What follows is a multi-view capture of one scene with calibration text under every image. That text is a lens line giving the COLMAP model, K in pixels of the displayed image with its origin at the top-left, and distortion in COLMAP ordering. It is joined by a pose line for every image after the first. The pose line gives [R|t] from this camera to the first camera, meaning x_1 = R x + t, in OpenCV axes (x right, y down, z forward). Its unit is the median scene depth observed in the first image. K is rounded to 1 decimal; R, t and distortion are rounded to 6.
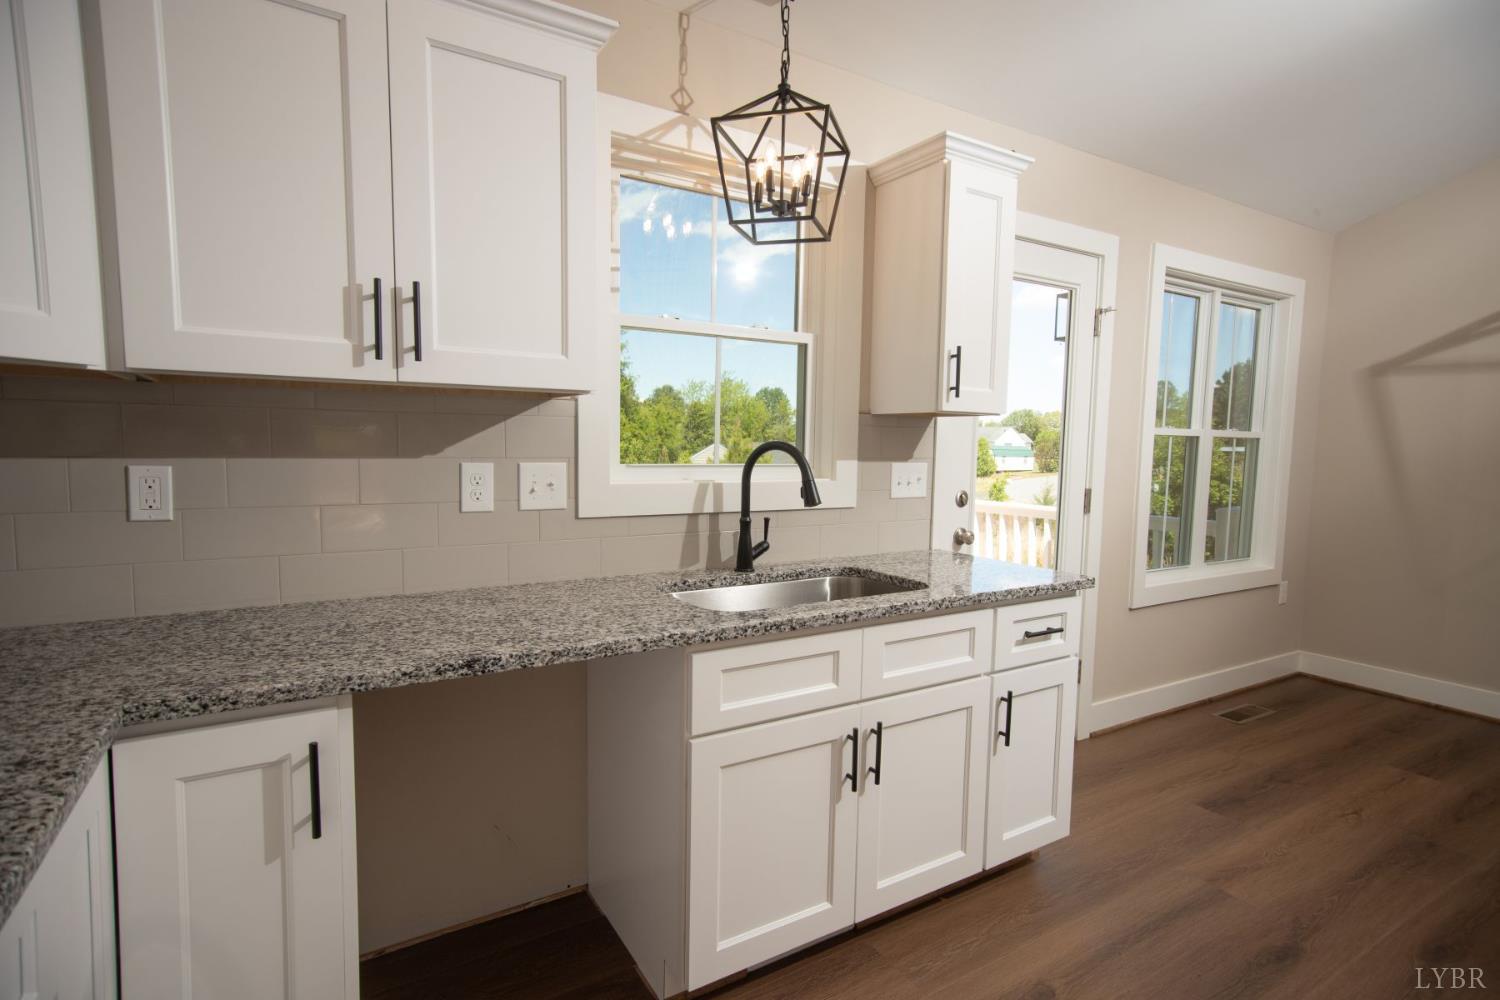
lens RADIAL K [[744.2, 0, 750.7], [0, 744.2, 501.2], [0, 0, 1]] dist [0.003890, 0.000730]
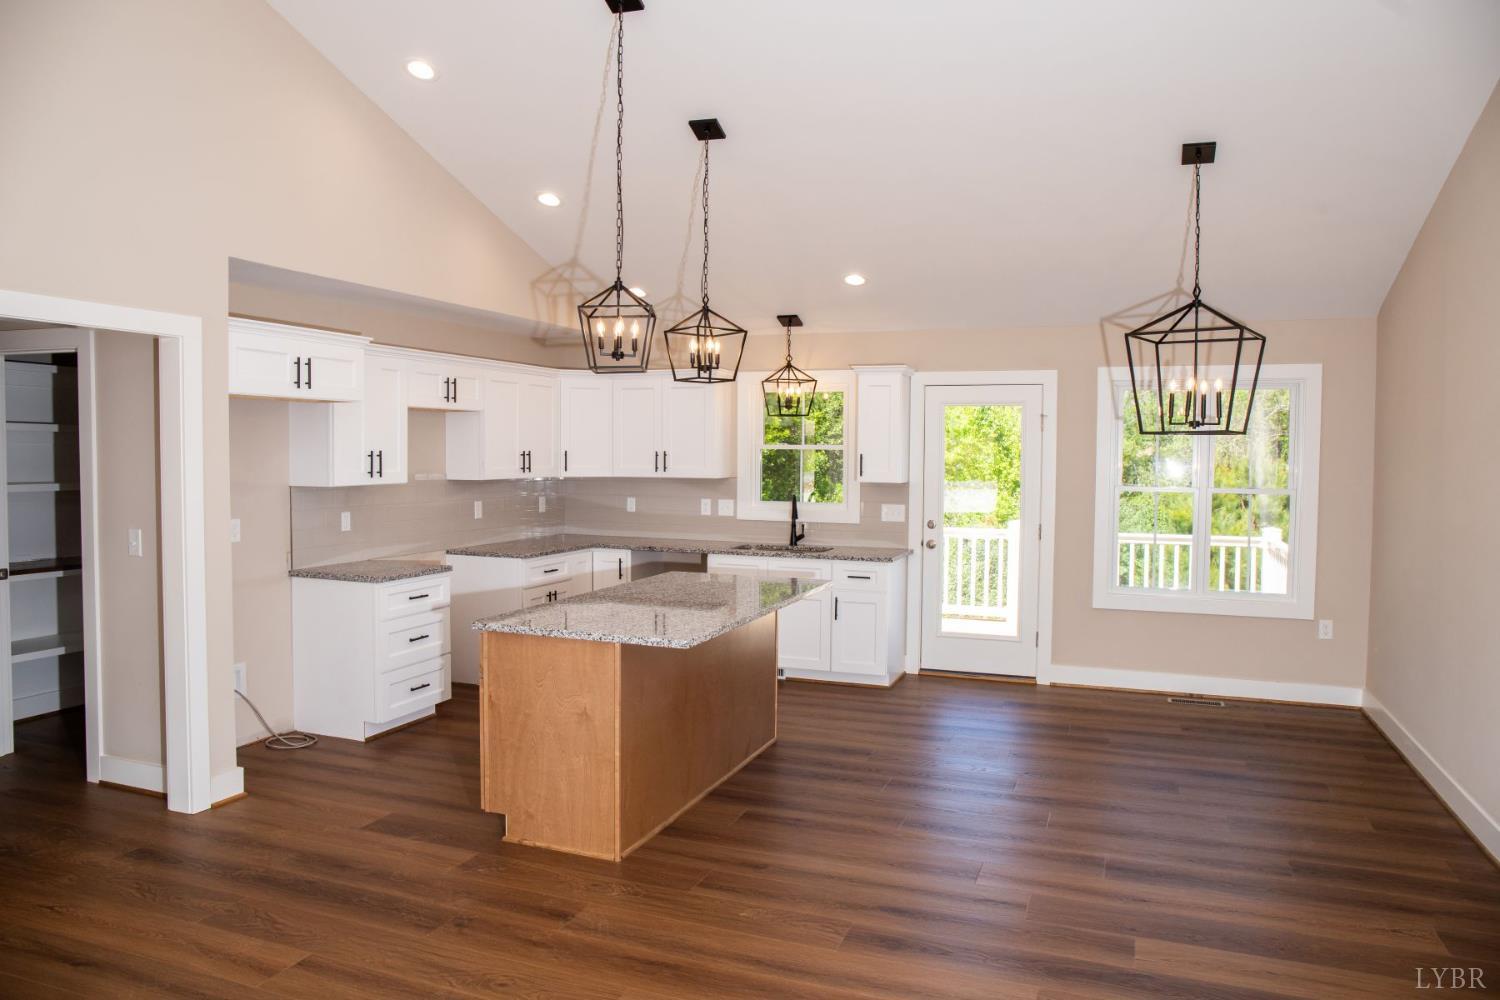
lens RADIAL K [[1016.2, 0, 752.7], [0, 1016.2, 504.9], [0, 0, 1]] dist [-0.054901, 0.003470]
pose [[0.610395, 0.027752, -0.791611, 2.841307], [-0.050949, 0.998692, -0.004274, -0.018880], [0.790457, 0.042941, 0.611011, -1.291398]]
